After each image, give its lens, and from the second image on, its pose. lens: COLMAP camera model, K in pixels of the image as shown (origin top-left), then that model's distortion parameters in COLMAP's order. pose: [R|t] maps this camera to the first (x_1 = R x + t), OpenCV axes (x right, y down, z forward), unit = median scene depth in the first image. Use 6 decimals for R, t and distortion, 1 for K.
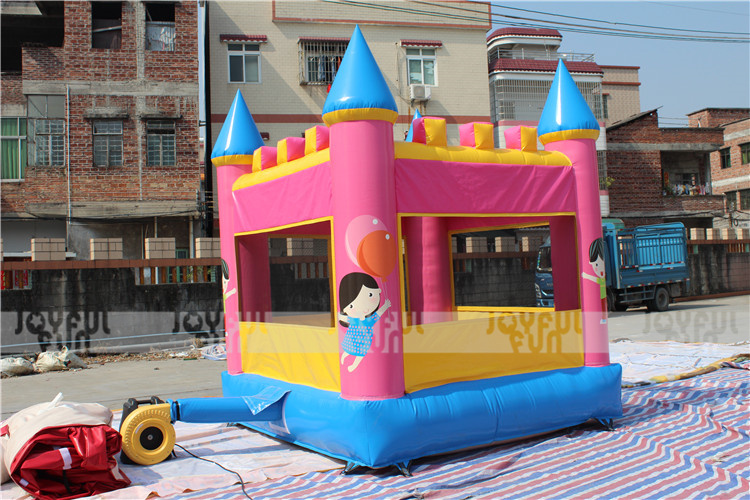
lens RADIAL K [[796.1, 0, 375.0], [0, 796.1, 250.0], [0, 0, 1]] dist [-0.122143, 0.002663]
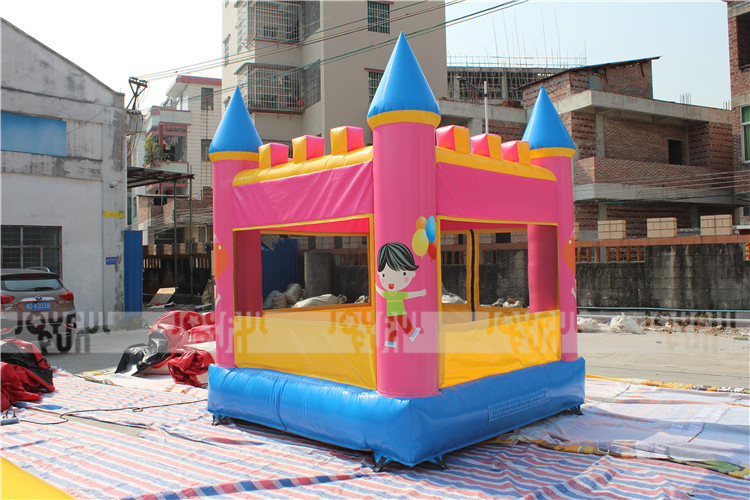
lens RADIAL K [[680.9, 0, 375.0], [0, 680.9, 250.0], [0, 0, 1]] dist [-0.107480, -0.000047]
pose [[0.215278, 0.020511, -0.976337, 0.505377], [0.039878, 0.998761, 0.029775, -0.015331], [0.975738, -0.045344, 0.214194, 0.429584]]
